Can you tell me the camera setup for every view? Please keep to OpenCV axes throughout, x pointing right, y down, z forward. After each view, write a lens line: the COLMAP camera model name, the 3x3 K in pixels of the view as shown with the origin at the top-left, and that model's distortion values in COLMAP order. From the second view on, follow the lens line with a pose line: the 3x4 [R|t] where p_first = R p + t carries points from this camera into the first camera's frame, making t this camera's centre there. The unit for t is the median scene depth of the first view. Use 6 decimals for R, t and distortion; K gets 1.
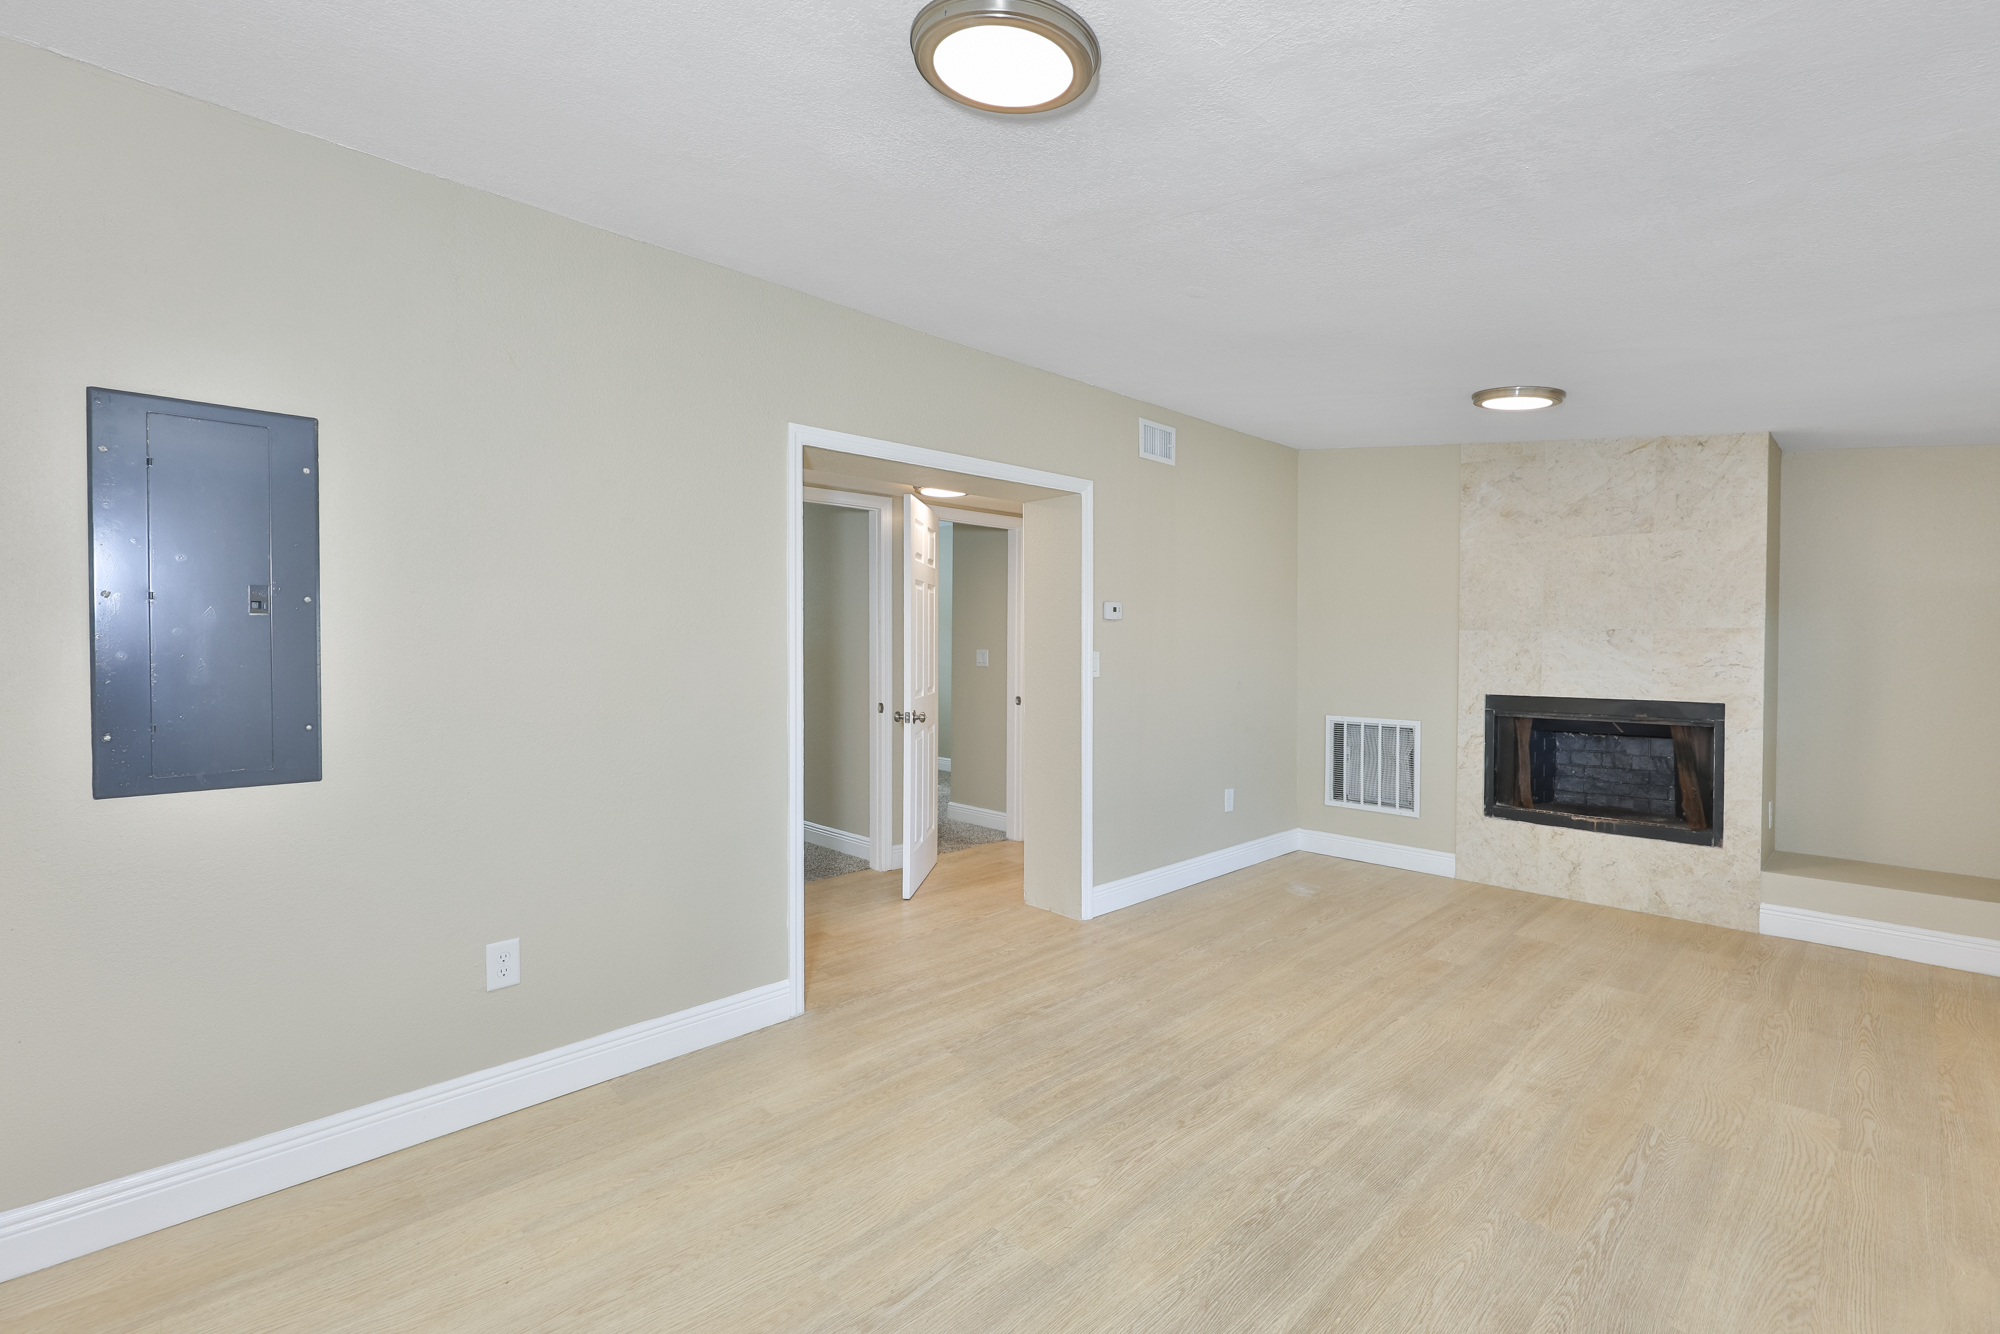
lens RADIAL K [[873.5, 0, 1011.1], [0, 873.5, 652.3], [0, 0, 1]] dist [-0.002207, 0.000814]
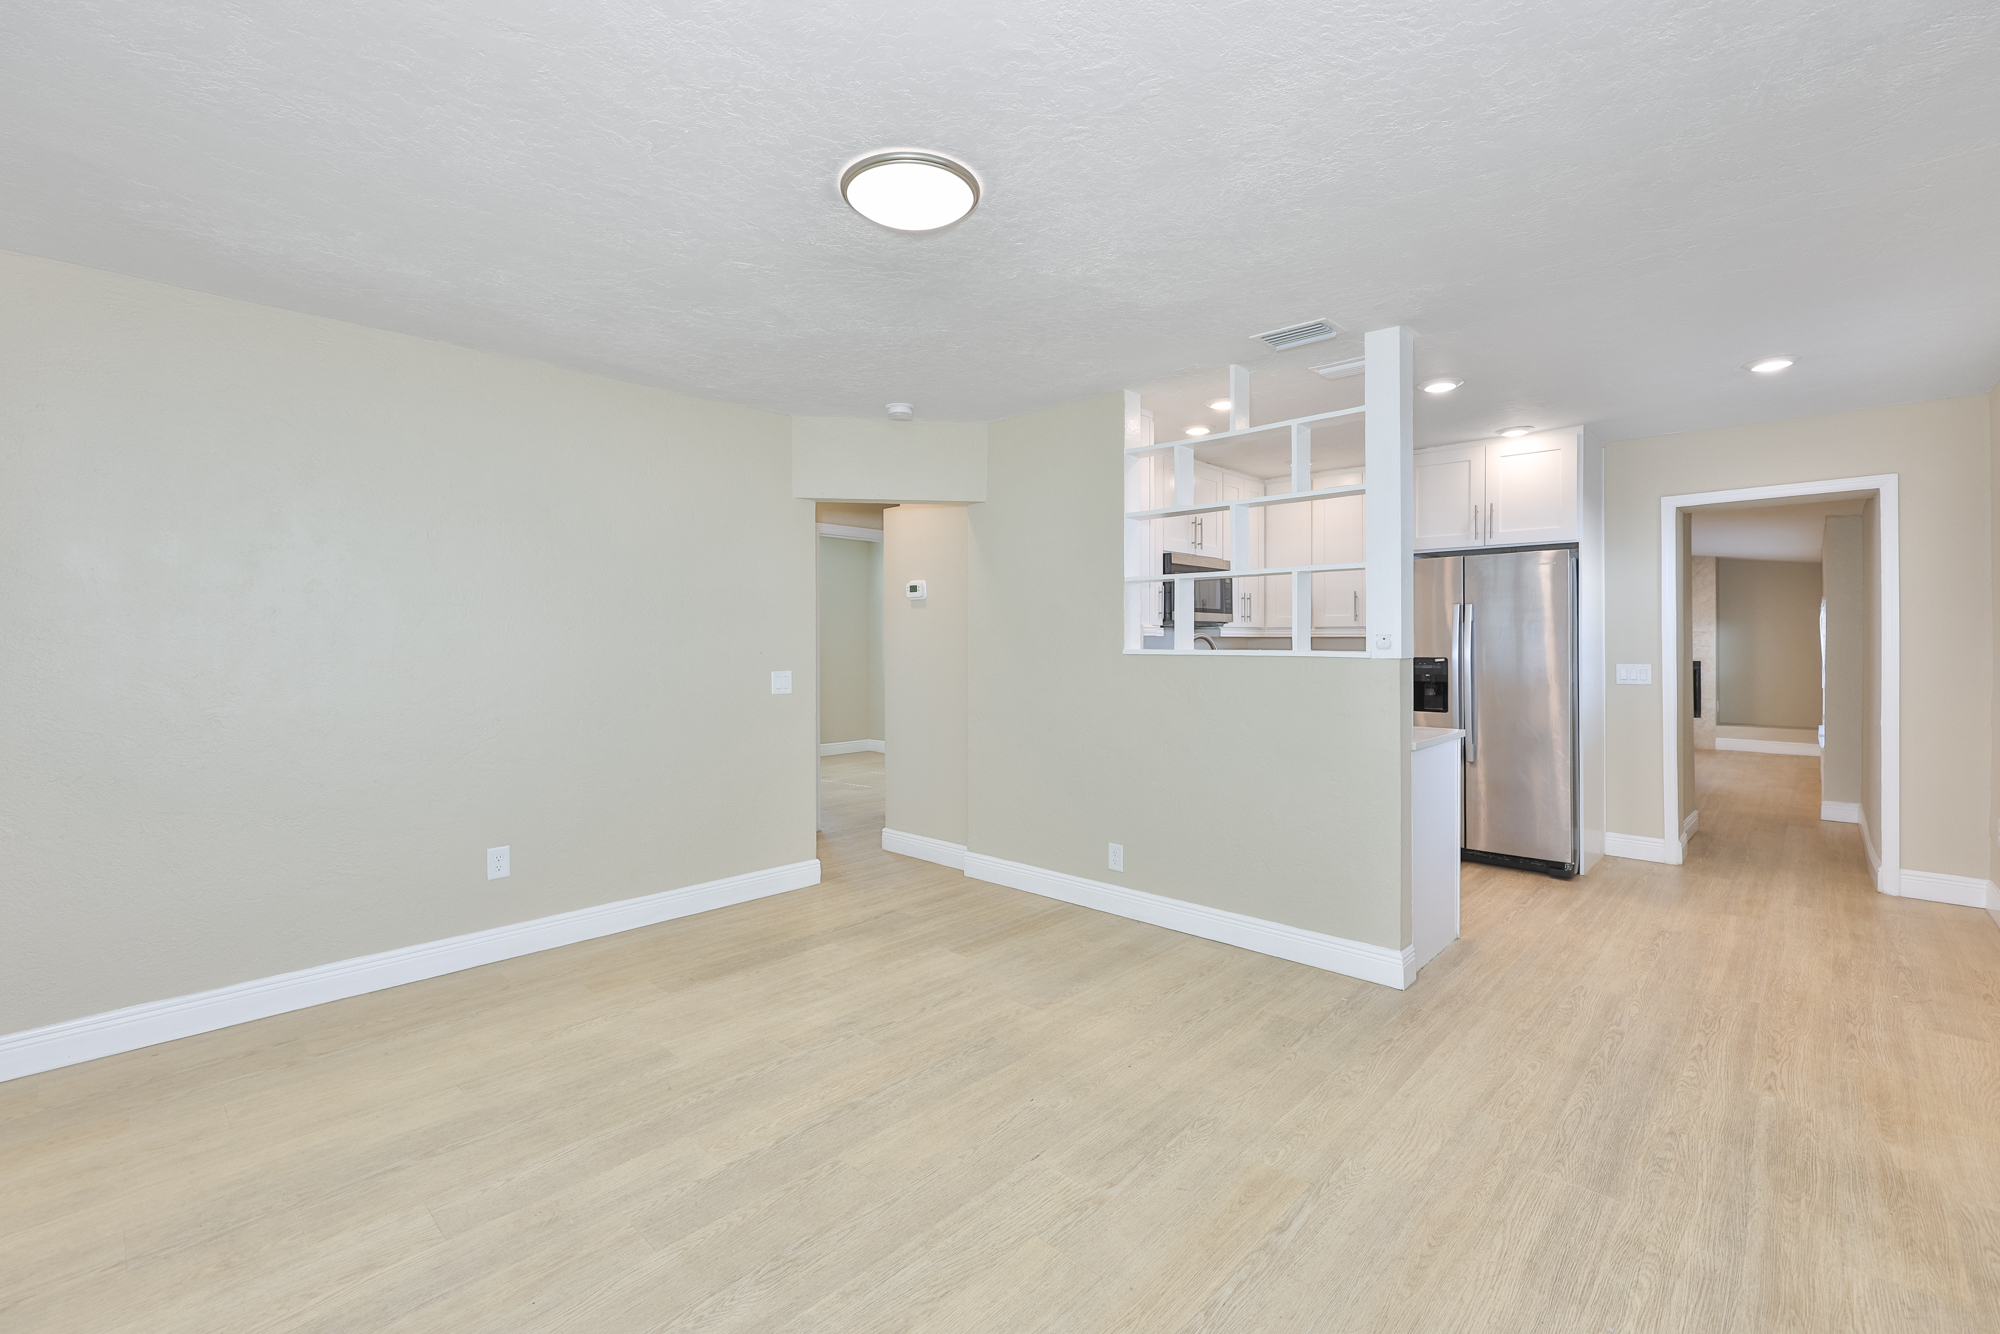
lens RADIAL K [[873.5, 0, 990.9], [0, 873.5, 642.7], [0, 0, 1]] dist [-0.002207, 0.000814]
pose [[0.999038, -0.011777, 0.042240, -1.403460], [0.012168, 0.999885, -0.009013, 0.003583], [-0.042129, 0.009518, 0.999067, -1.505042]]
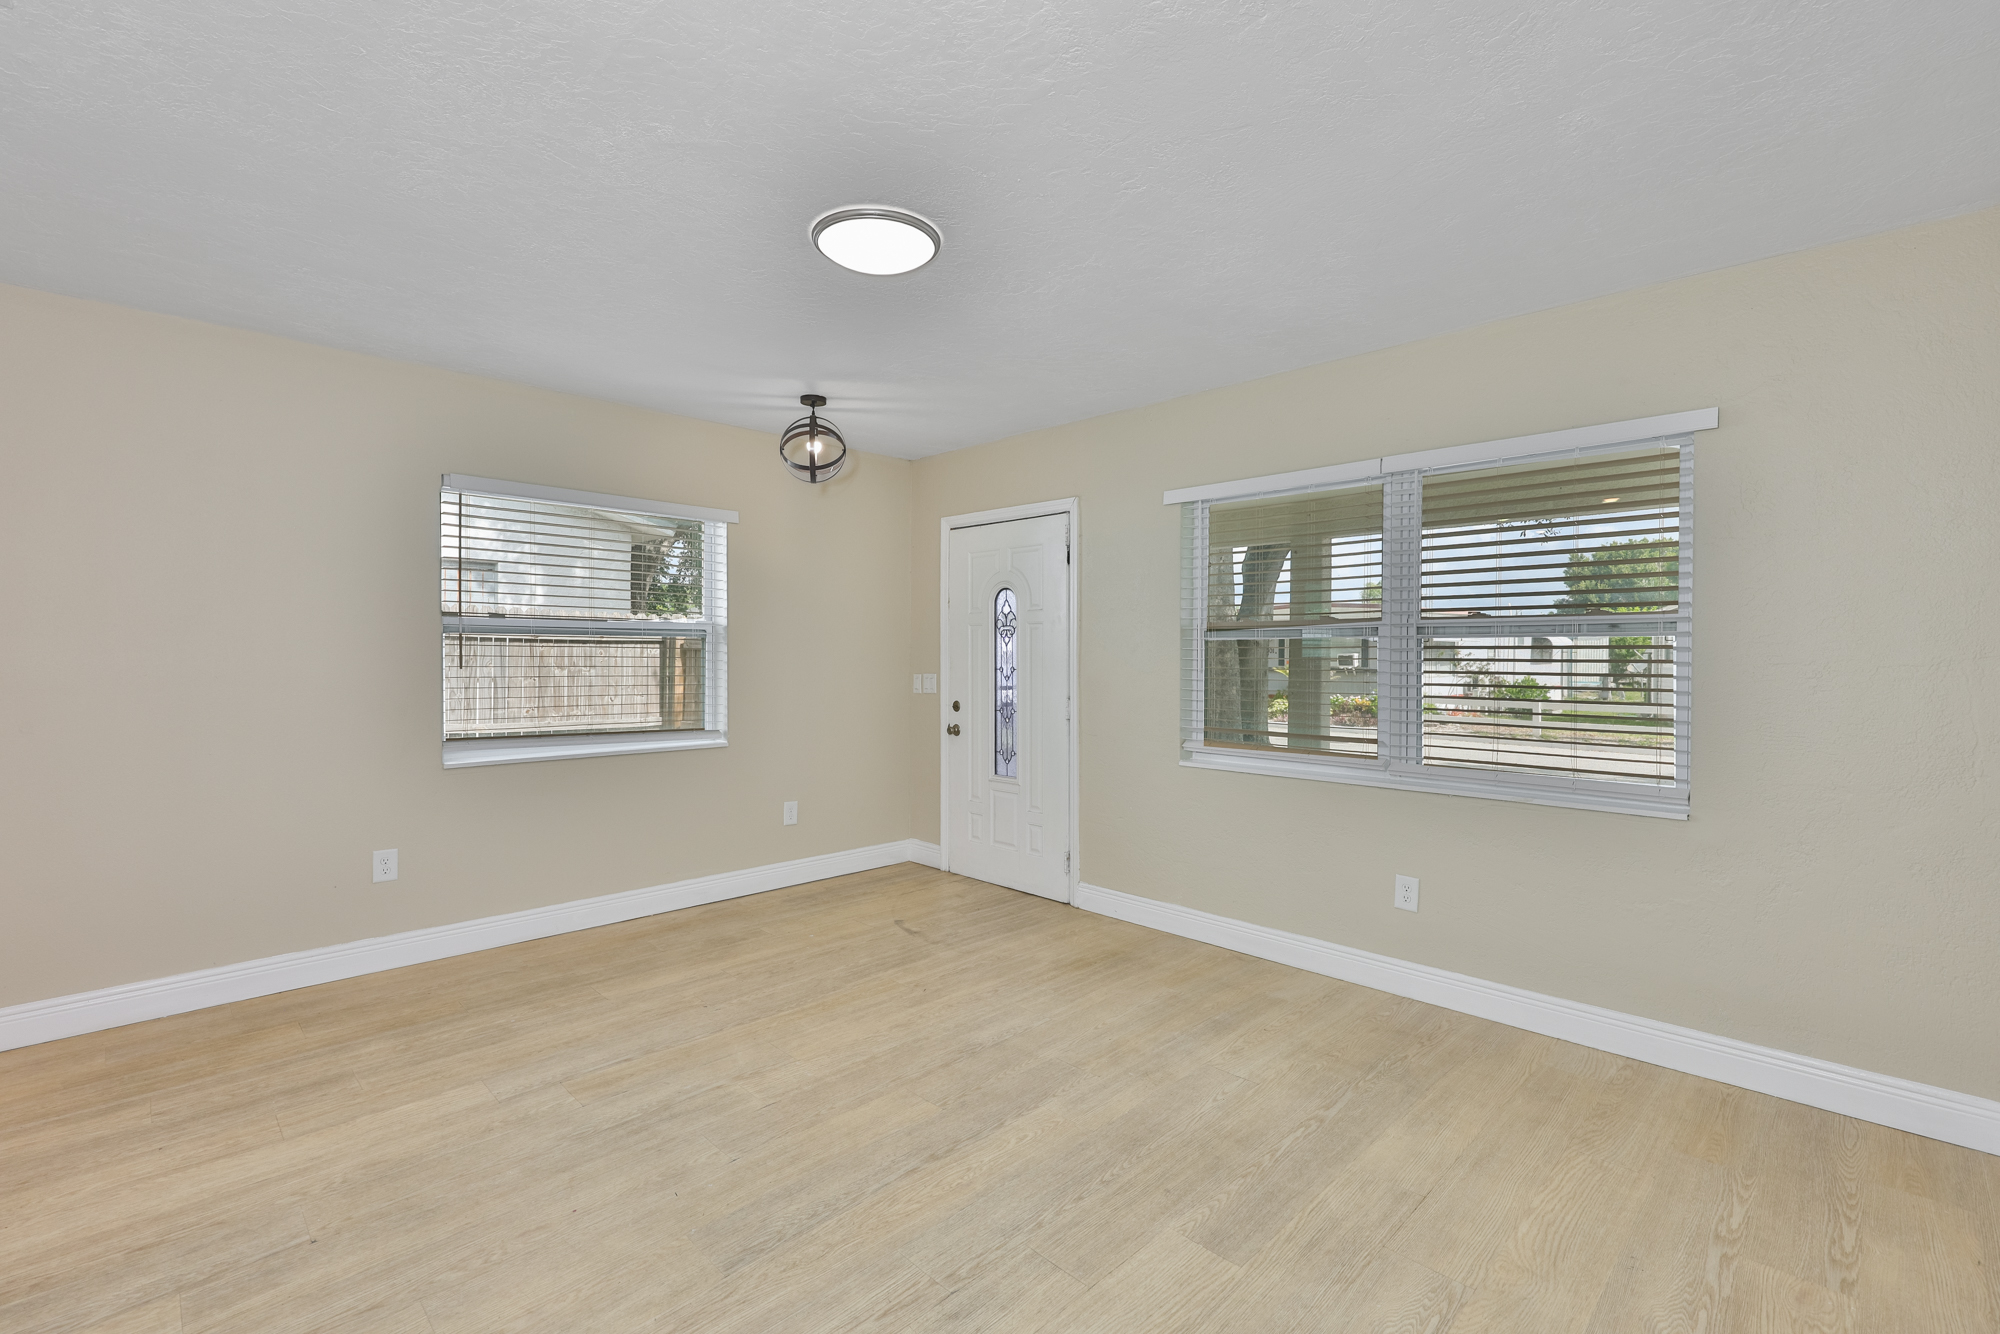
lens RADIAL K [[873.5, 0, 985.0], [0, 873.5, 654.4], [0, 0, 1]] dist [-0.002207, 0.000814]
pose [[-0.999913, -0.013225, -0.000246, -1.510748], [-0.013227, 0.999803, 0.014811, -0.010108], [0.000050, 0.014813, -0.999890, -0.284668]]
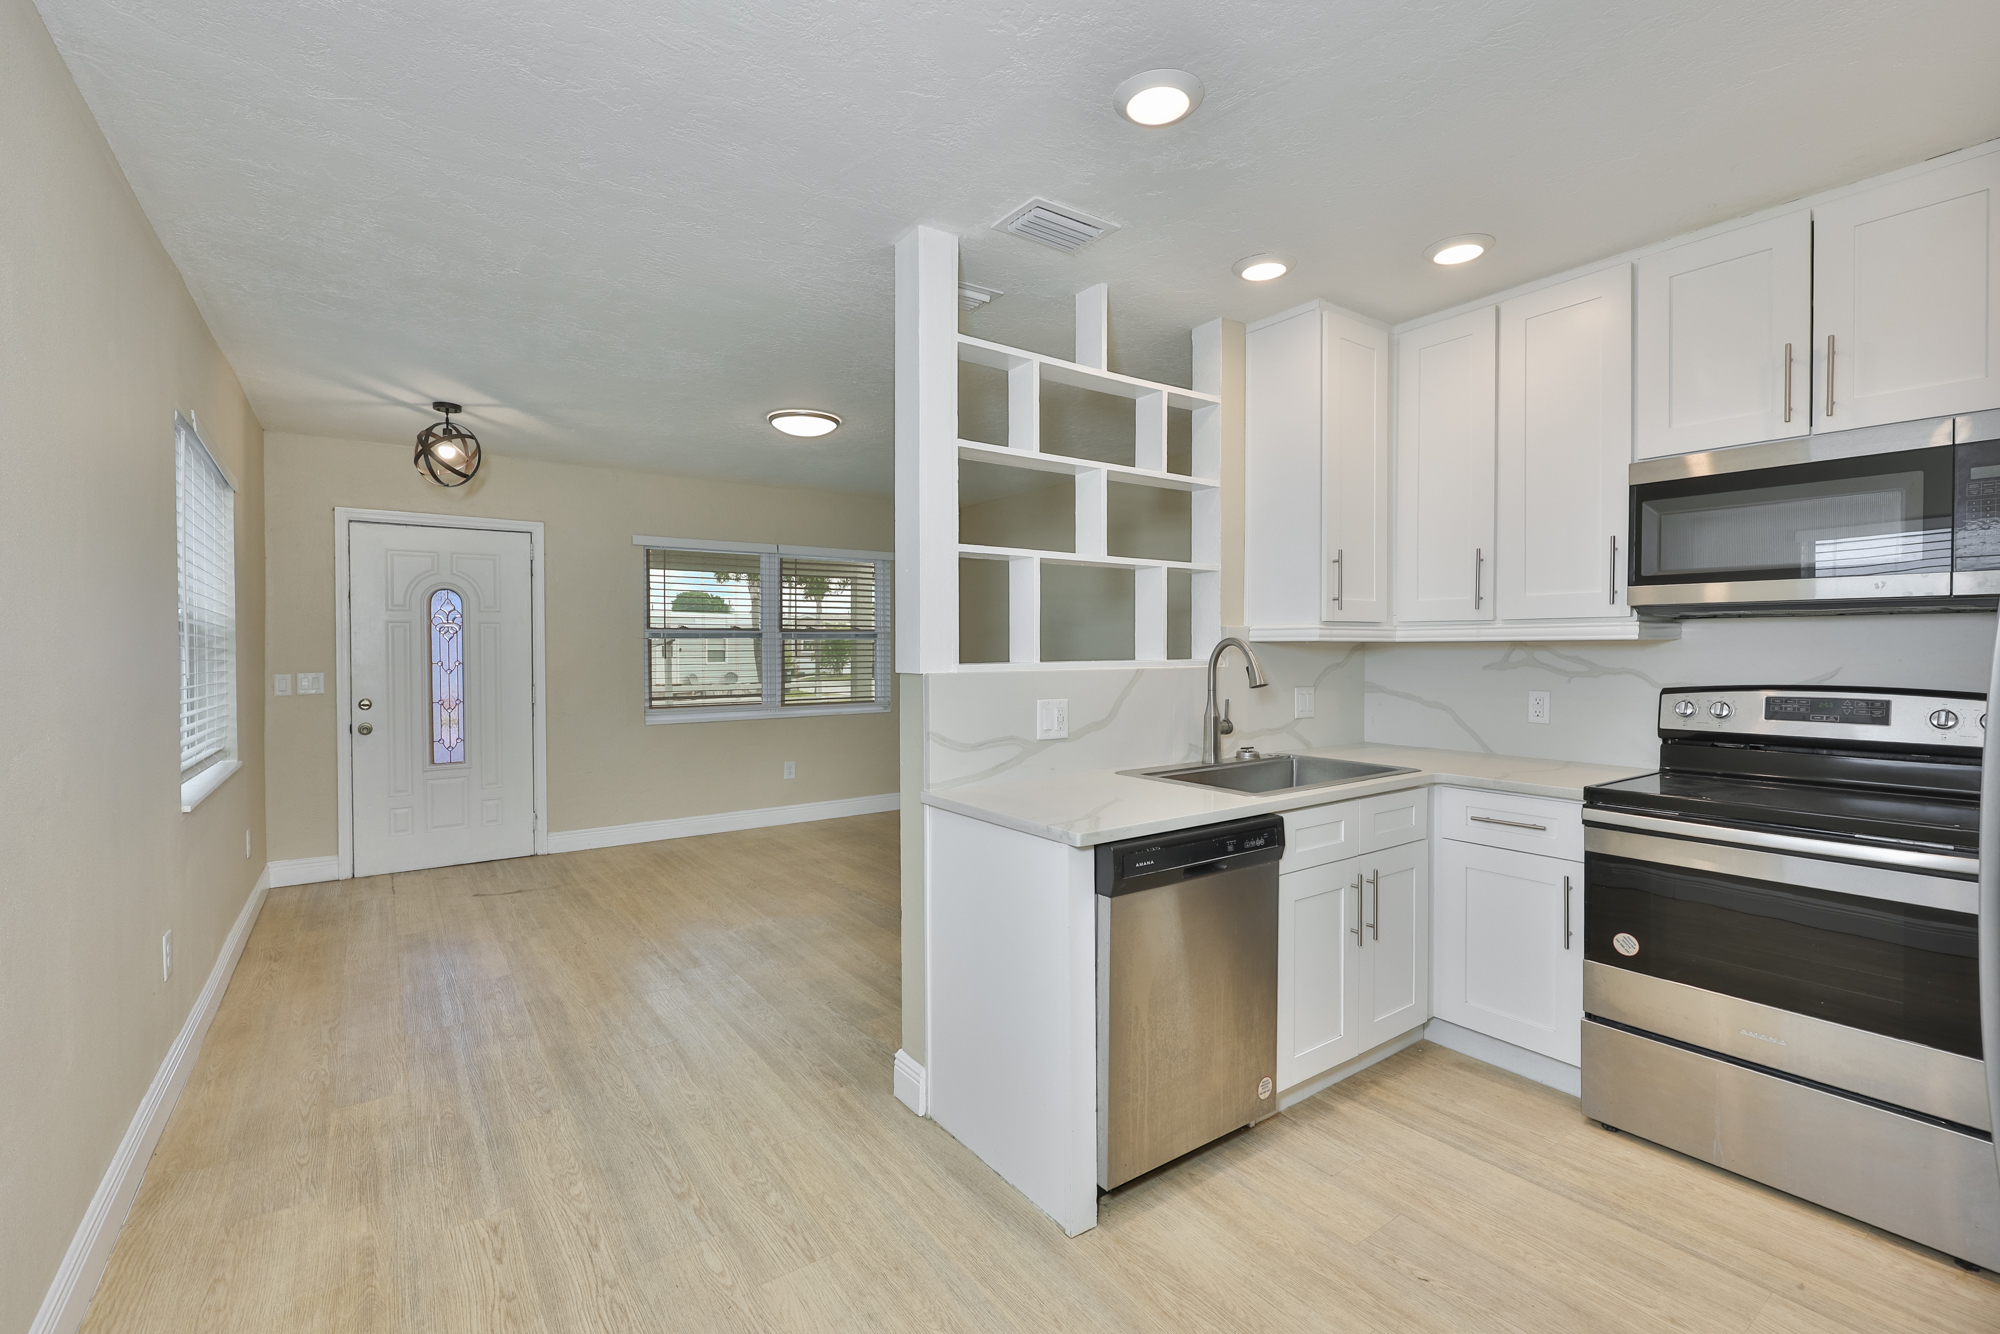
lens RADIAL K [[873.5, 0, 990.3], [0, 873.5, 660.9], [0, 0, 1]] dist [-0.002207, 0.000814]
pose [[-0.155951, 0.008121, -0.987731, -0.326541], [-0.011798, 0.999880, 0.010084, 0.000083], [0.987694, 0.013226, -0.155836, -0.498591]]
